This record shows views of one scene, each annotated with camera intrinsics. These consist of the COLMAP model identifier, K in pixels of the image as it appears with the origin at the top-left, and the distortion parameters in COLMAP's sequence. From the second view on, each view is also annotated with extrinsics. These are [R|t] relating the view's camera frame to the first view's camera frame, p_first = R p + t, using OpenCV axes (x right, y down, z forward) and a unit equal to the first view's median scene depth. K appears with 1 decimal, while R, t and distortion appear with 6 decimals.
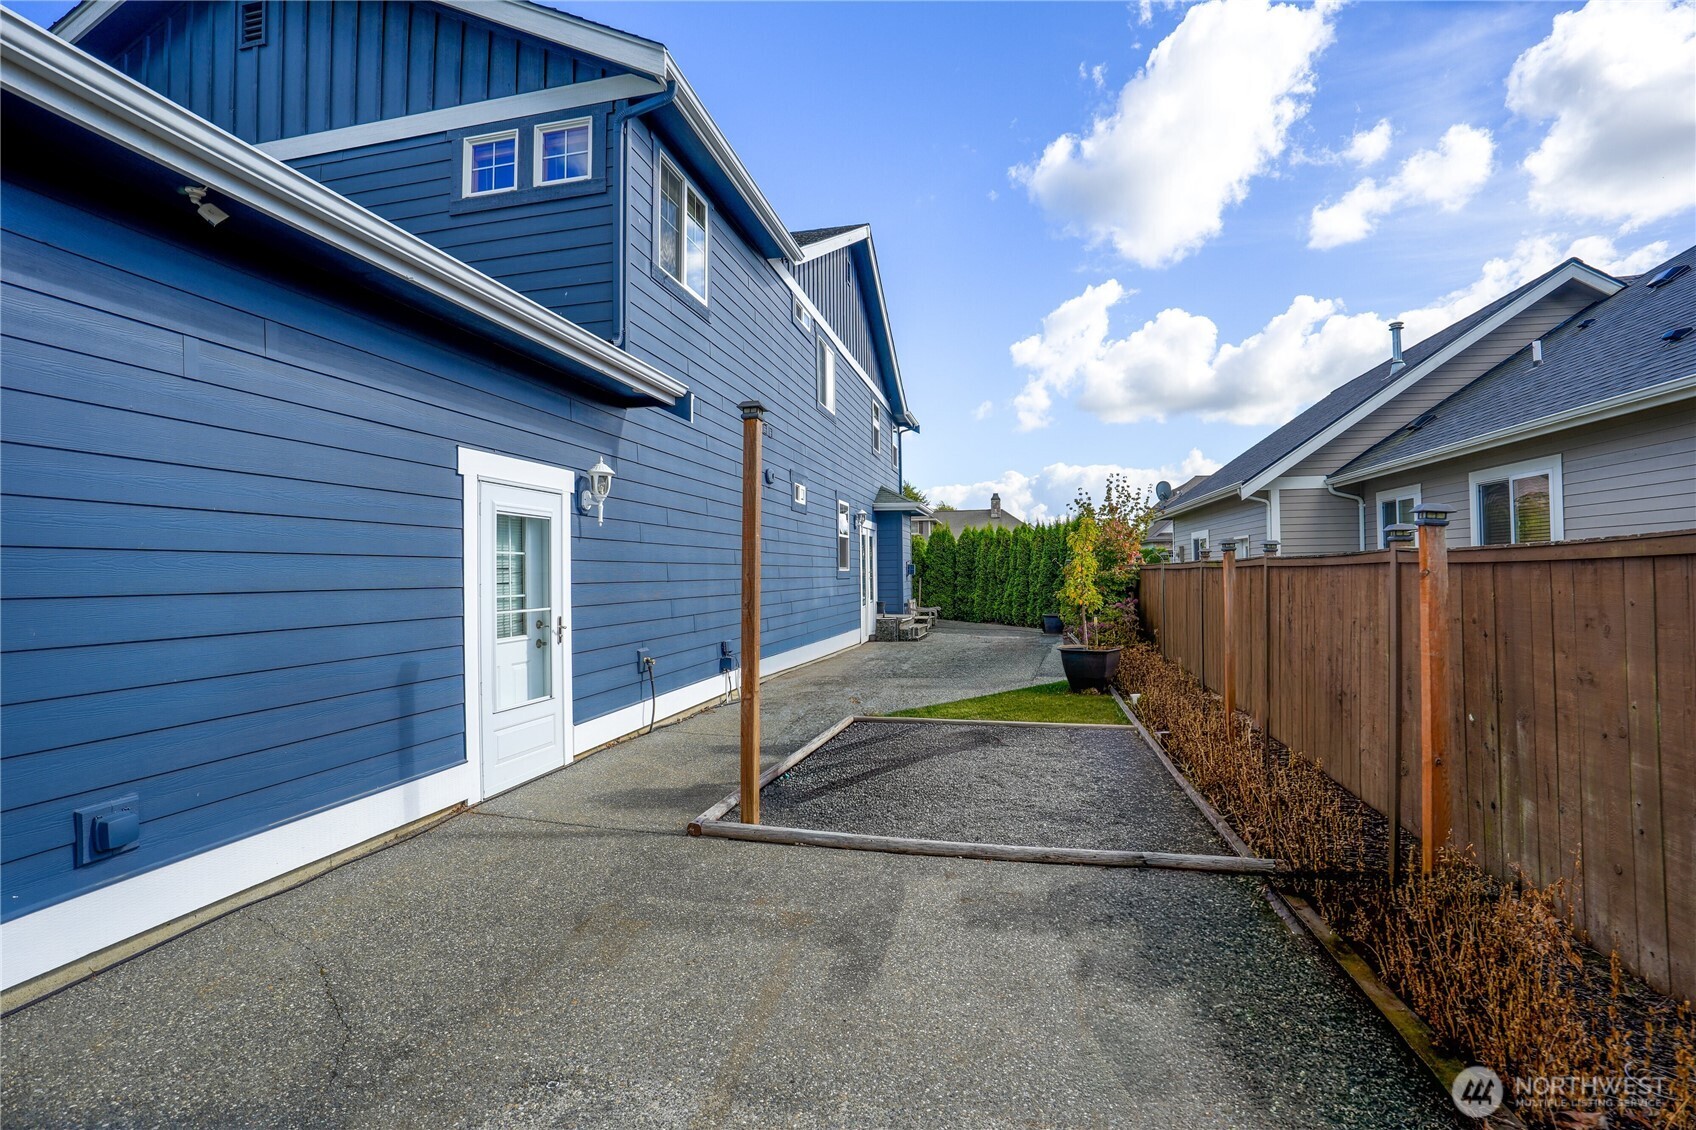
lens RADIAL K [[781.8, 0, 842.7], [0, 781.8, 565.9], [0, 0, 1]] dist [-0.065933, 0.020023]
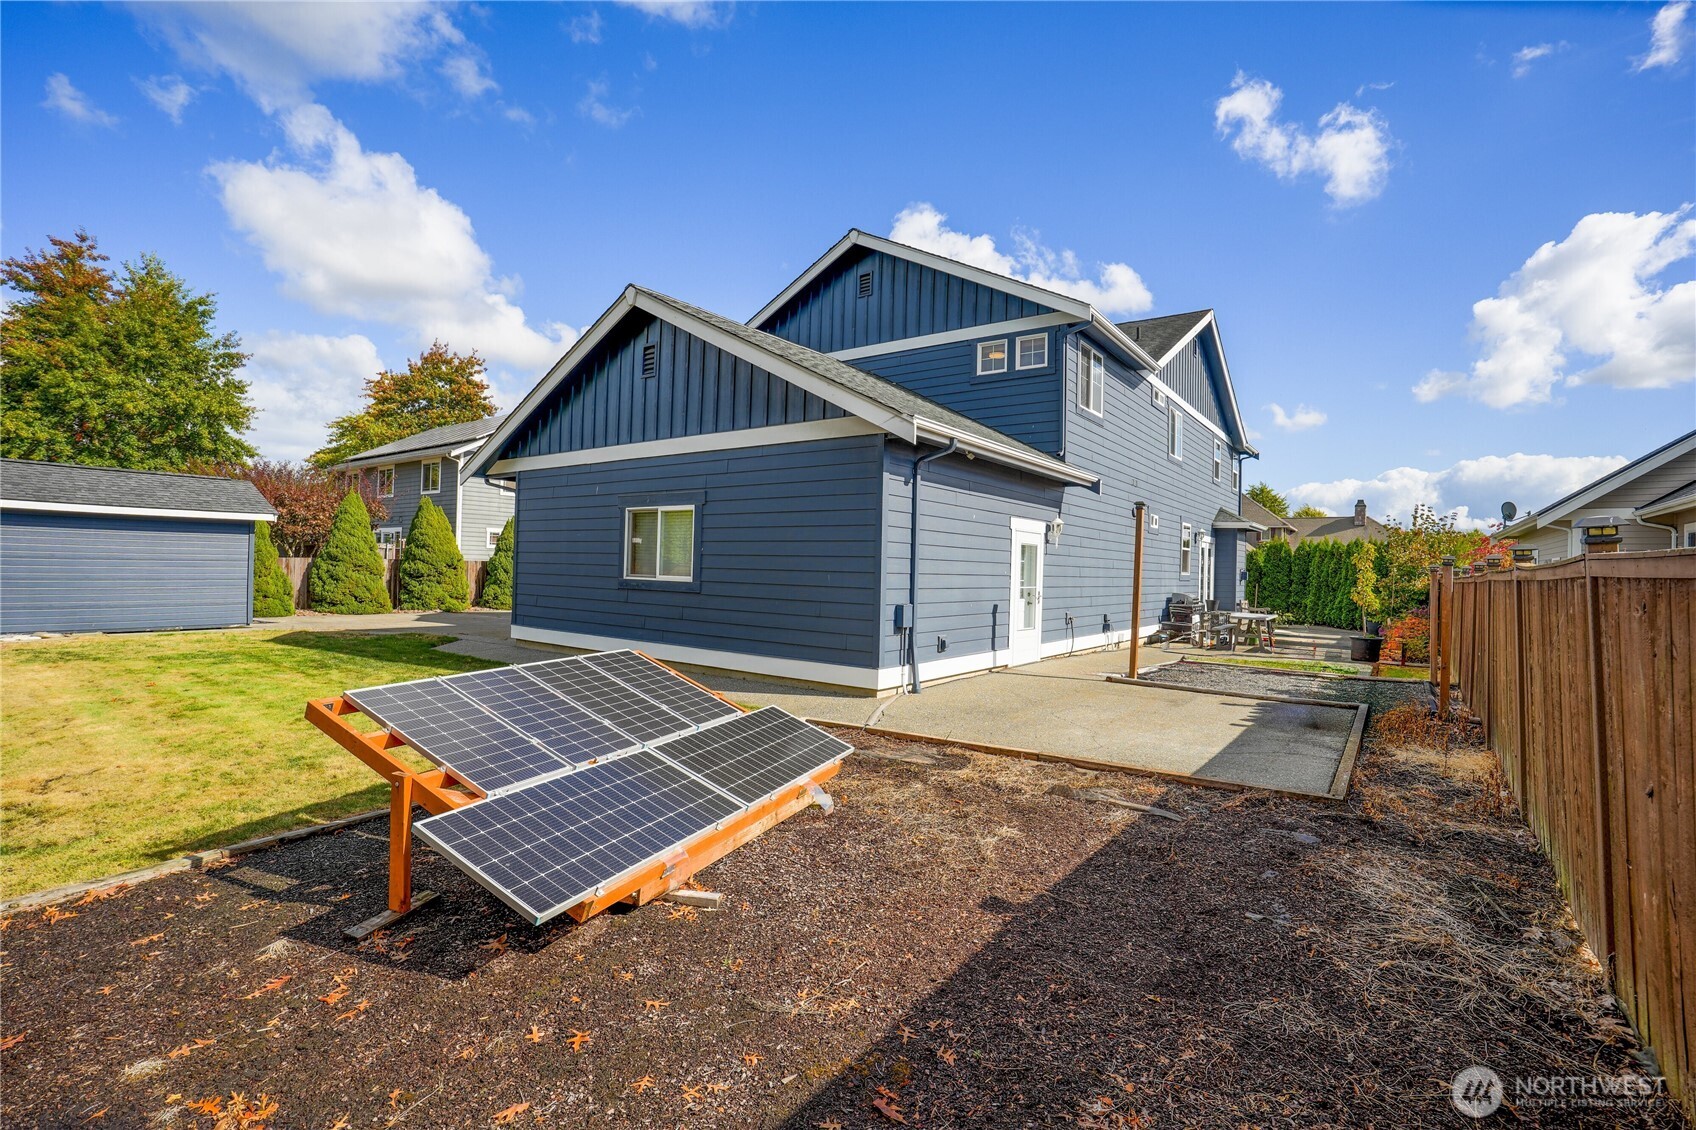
lens RADIAL K [[781.8, 0, 851.6], [0, 781.8, 563.4], [0, 0, 1]] dist [-0.065933, 0.020023]
pose [[0.915567, 0.032820, -0.400824, 0.009102], [-0.032994, 0.999435, 0.006471, -0.003516], [0.400810, 0.007301, 0.916132, -0.488985]]
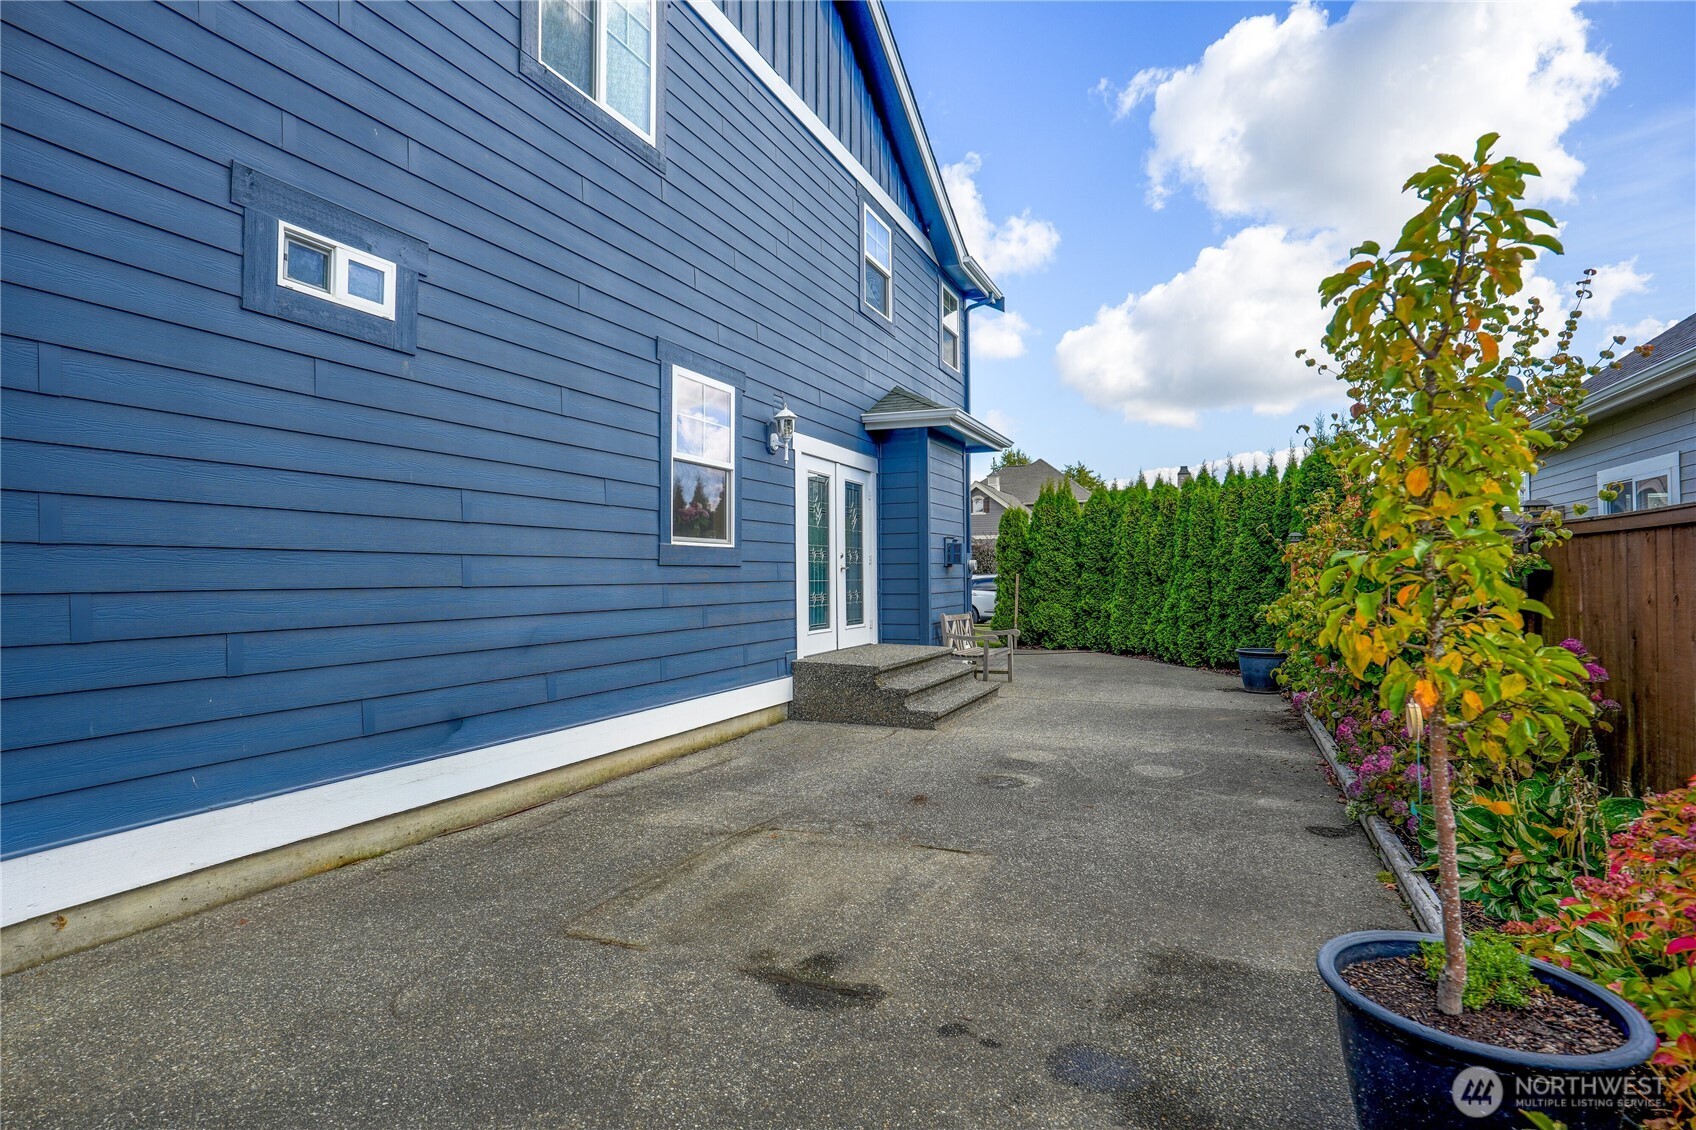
lens RADIAL K [[857.3, 0, 851.0], [0, 857.3, 553.7], [0, 0, 1]] dist [-0.027745, 0.000000]
pose [[0.981672, 0.001159, -0.190573, 0.175148], [-0.003727, 0.999907, -0.013119, 0.017042], [0.190540, 0.013589, 0.981585, 0.625043]]
